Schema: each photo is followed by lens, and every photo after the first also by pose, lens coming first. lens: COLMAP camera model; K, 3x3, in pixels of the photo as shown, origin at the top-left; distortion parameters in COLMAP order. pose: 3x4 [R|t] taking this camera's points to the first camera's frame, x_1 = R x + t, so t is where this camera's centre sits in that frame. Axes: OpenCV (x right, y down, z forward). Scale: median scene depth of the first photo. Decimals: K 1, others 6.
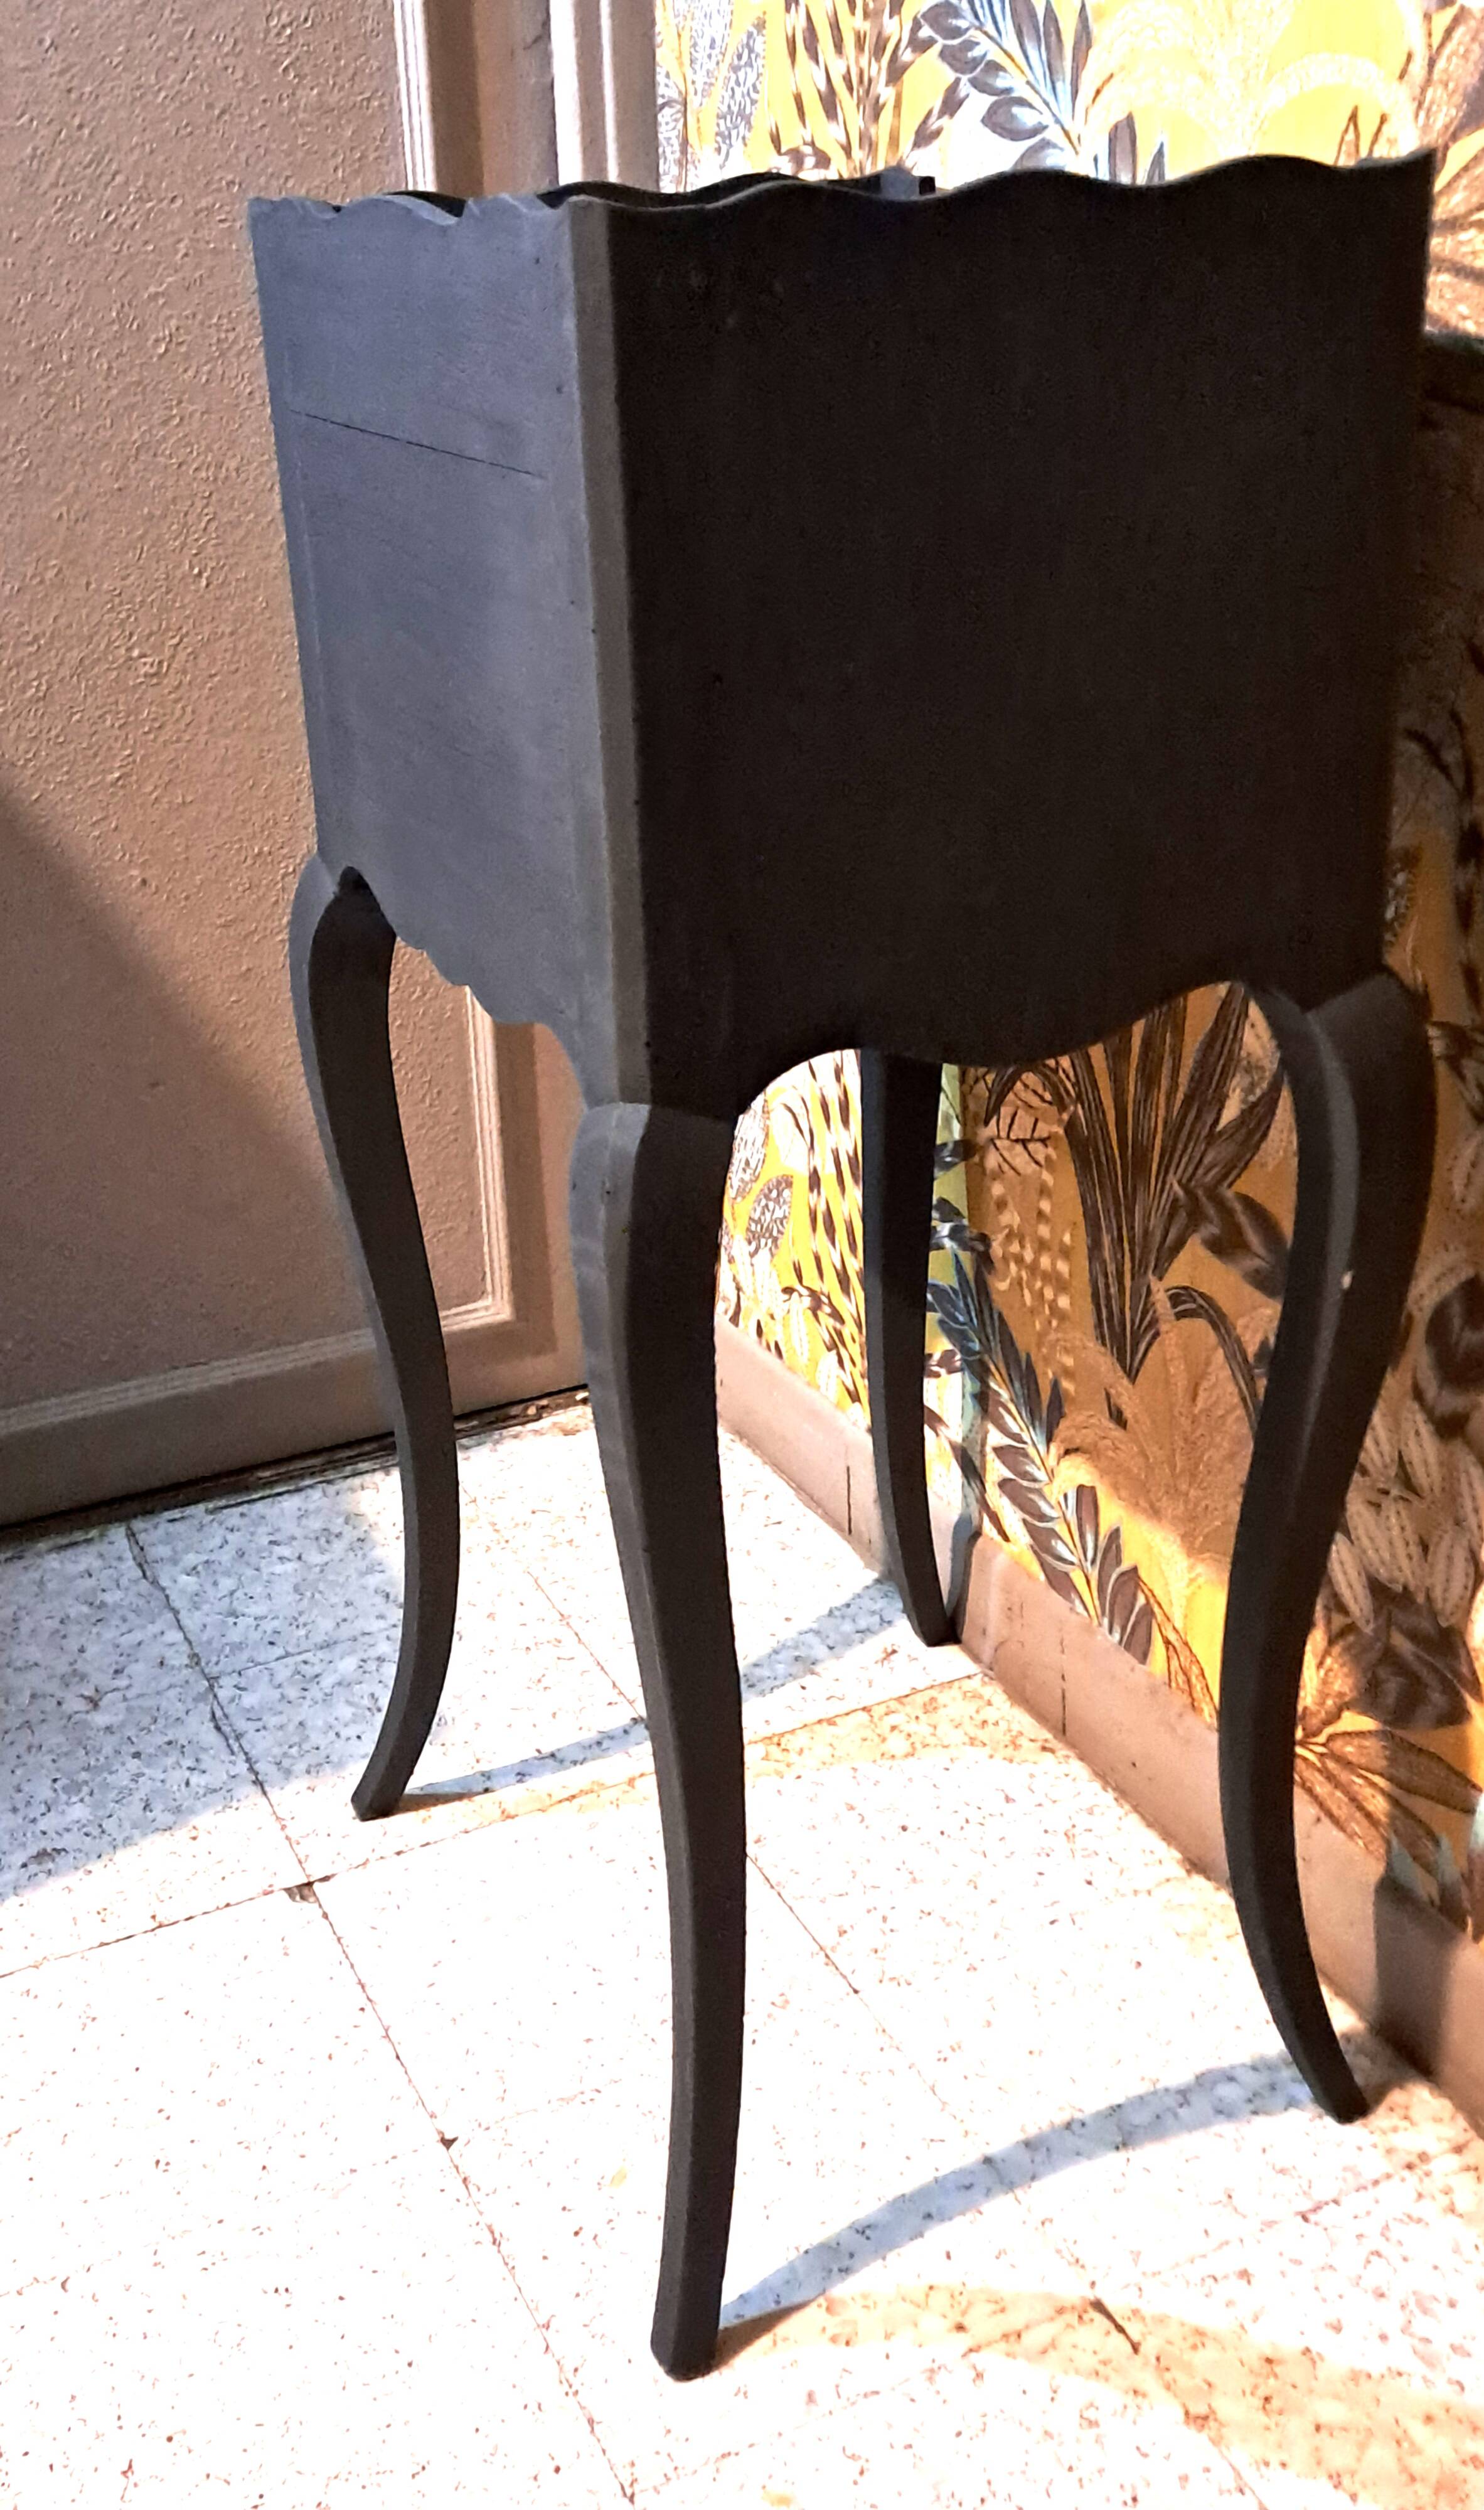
lens RADIAL K [[2551.5, 0, 739.6], [0, 2551.5, 1137.4], [0, 0, 1]] dist [0.039179, 0.000000]
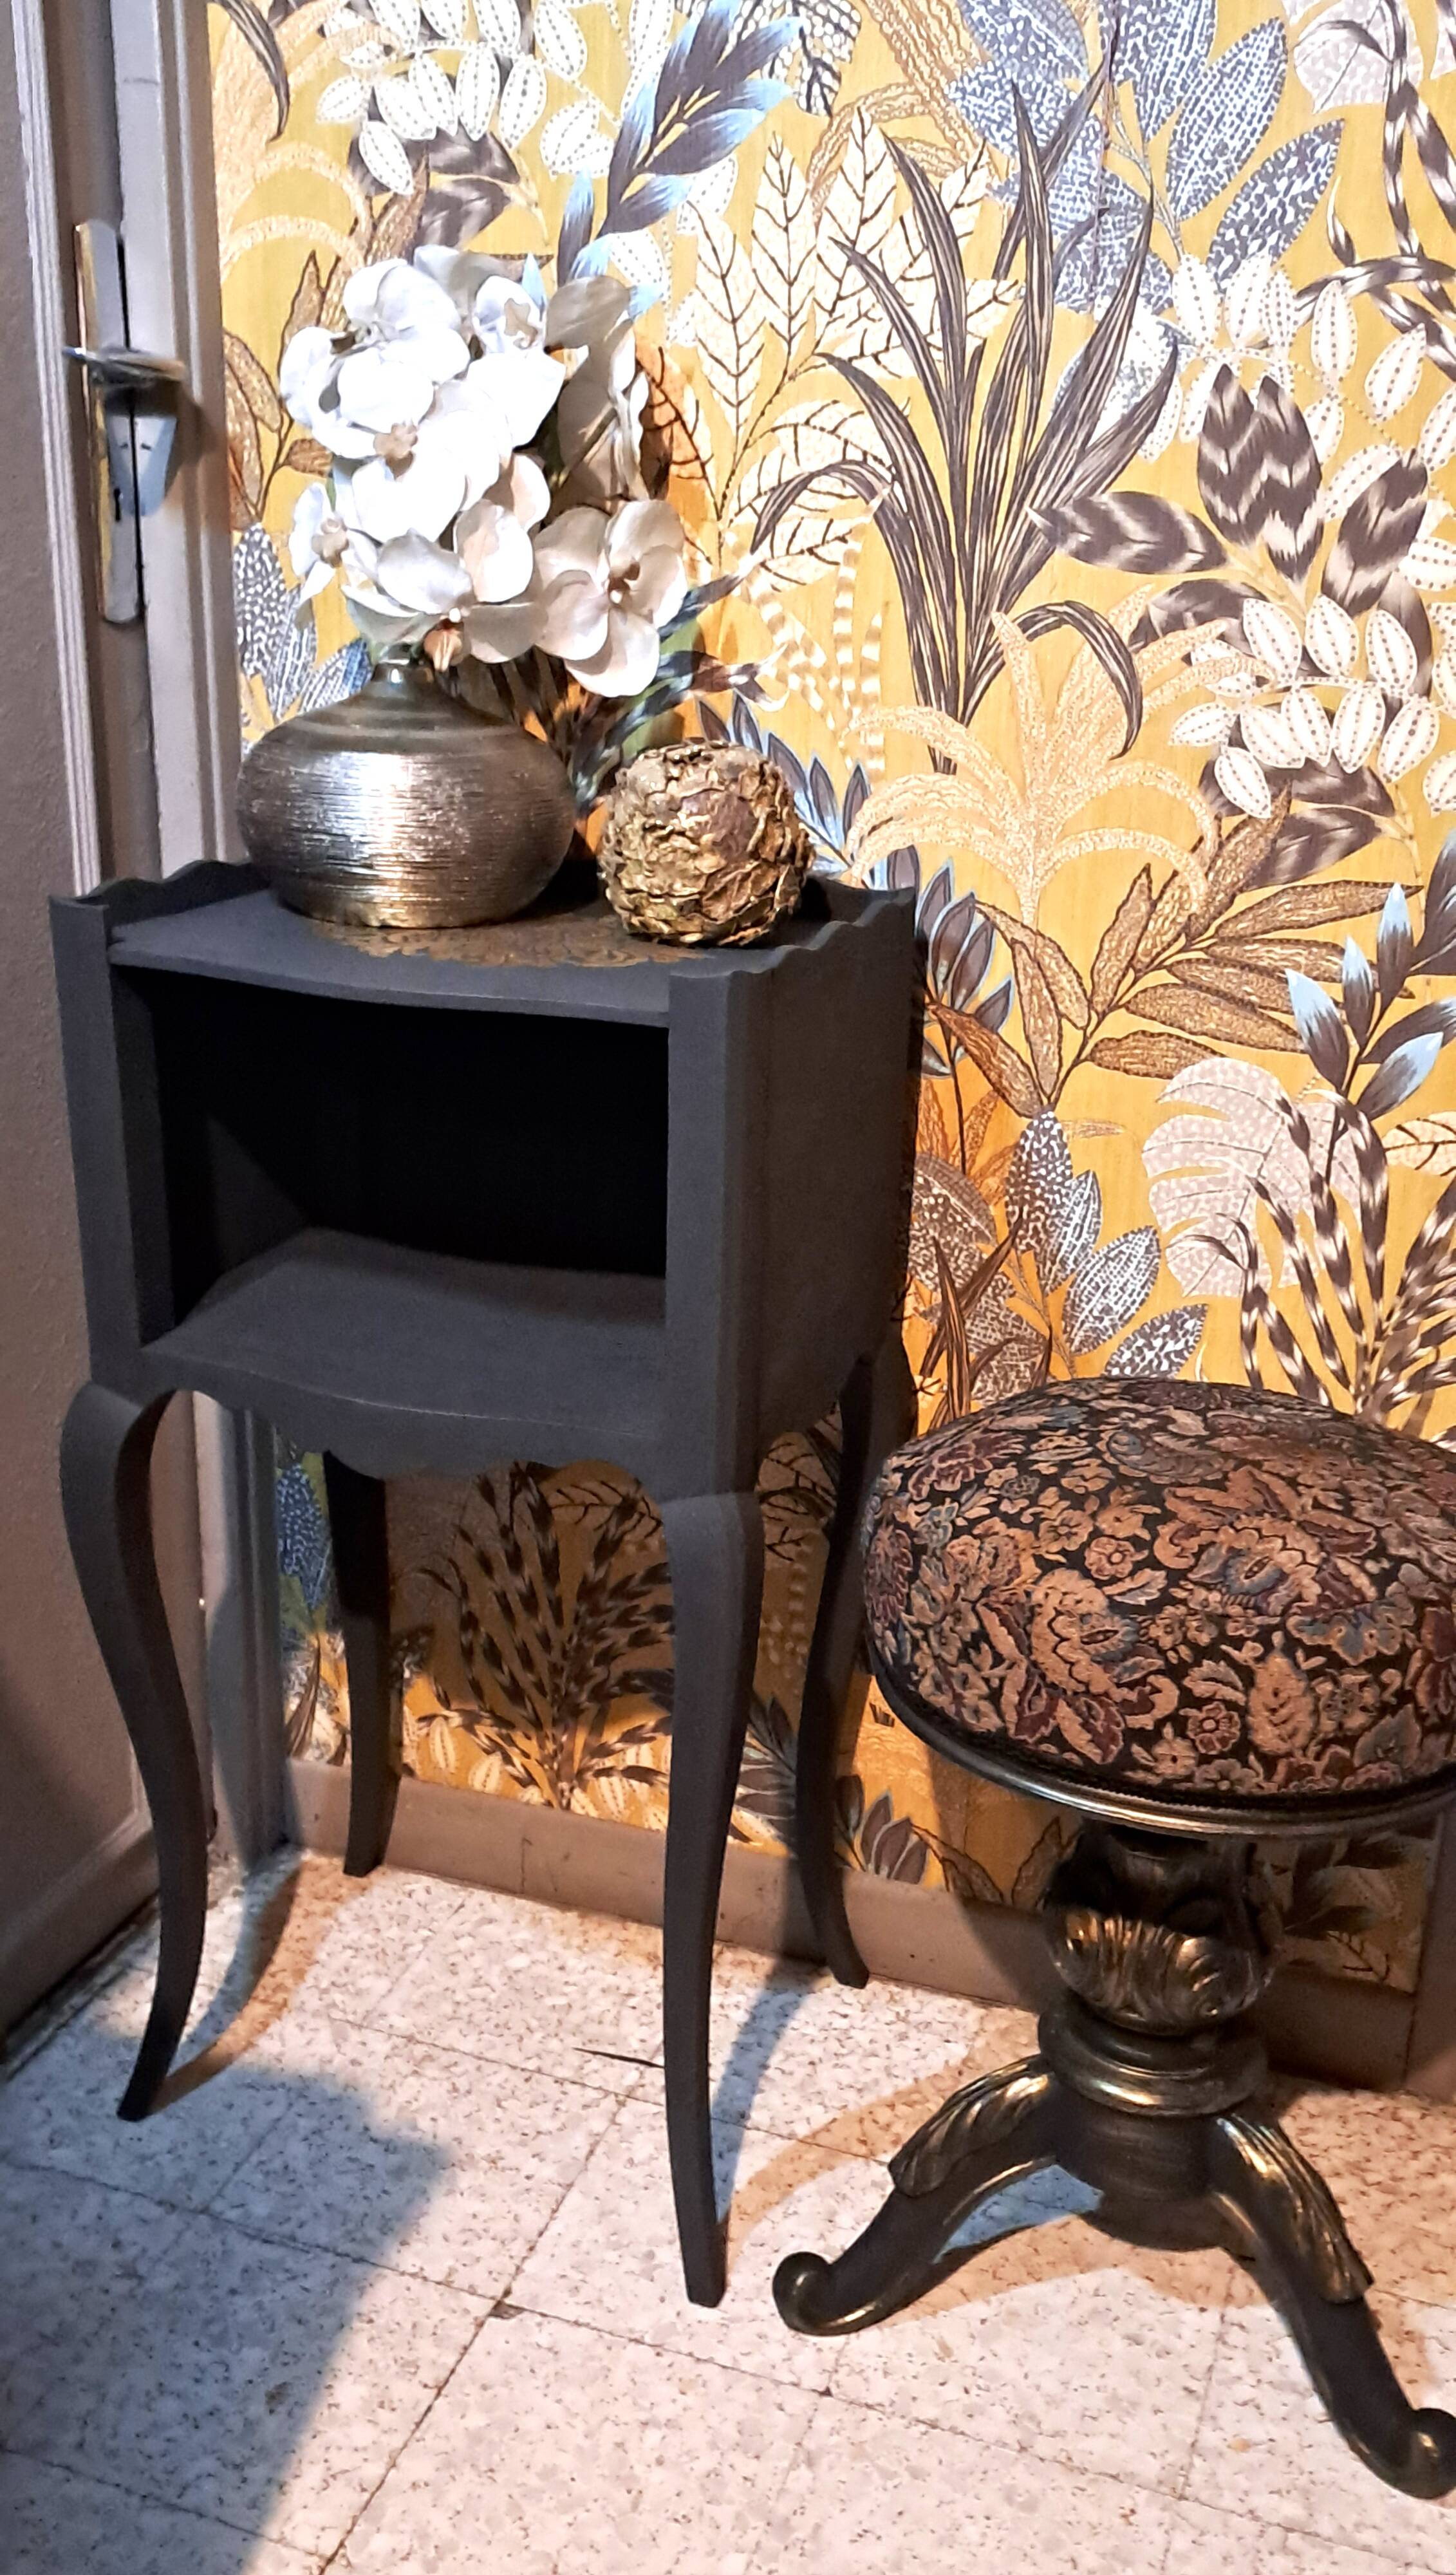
lens RADIAL K [[2320.9, 0, 719.1], [0, 2320.9, 1420.2], [0, 0, 1]] dist [0.124973, -0.140121]
pose [[0.713715, -0.206612, 0.669270, -0.778200], [0.205934, 0.975171, 0.081438, -0.183593], [-0.669479, 0.079702, 0.738543, 0.098957]]
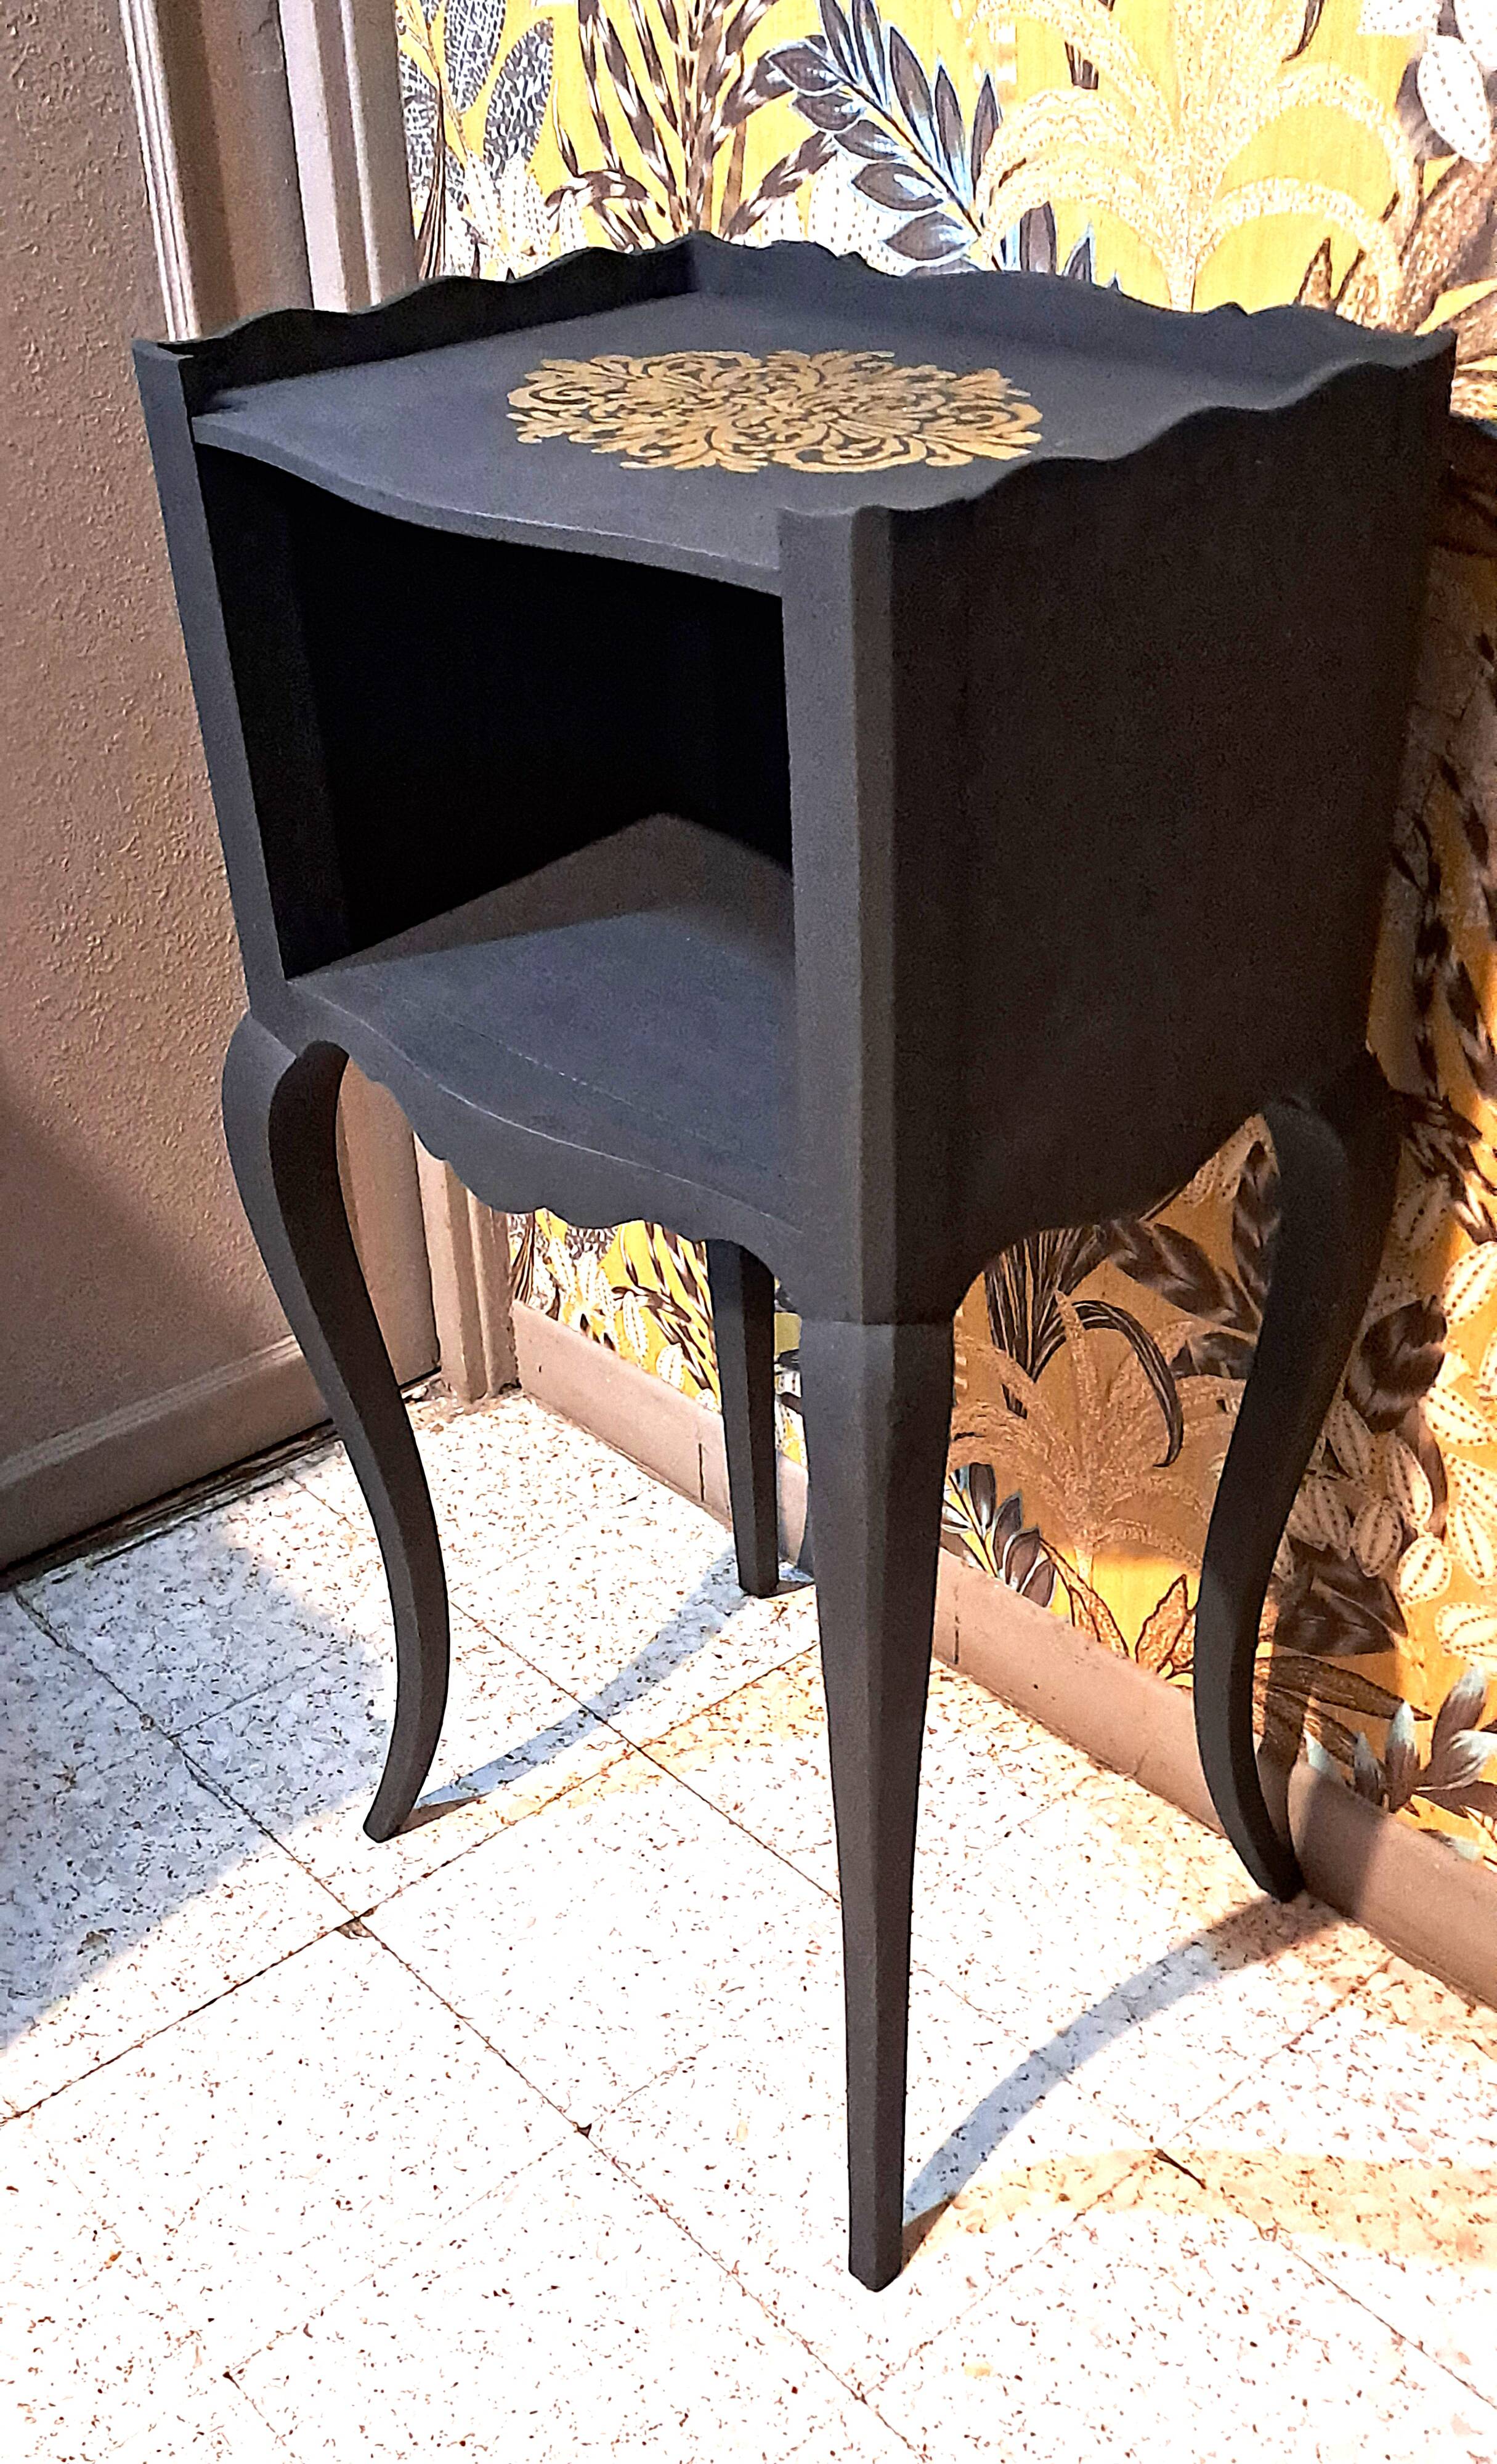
lens RADIAL K [[2389.7, 0, 751.8], [0, 2389.7, 1459.3], [0, 0, 1]] dist [0.045994, 0.000000]
pose [[0.962025, -0.147856, 0.229448, -0.222173], [0.092790, 0.967673, 0.234519, -0.134303], [-0.256706, -0.204322, 0.944645, 0.020788]]
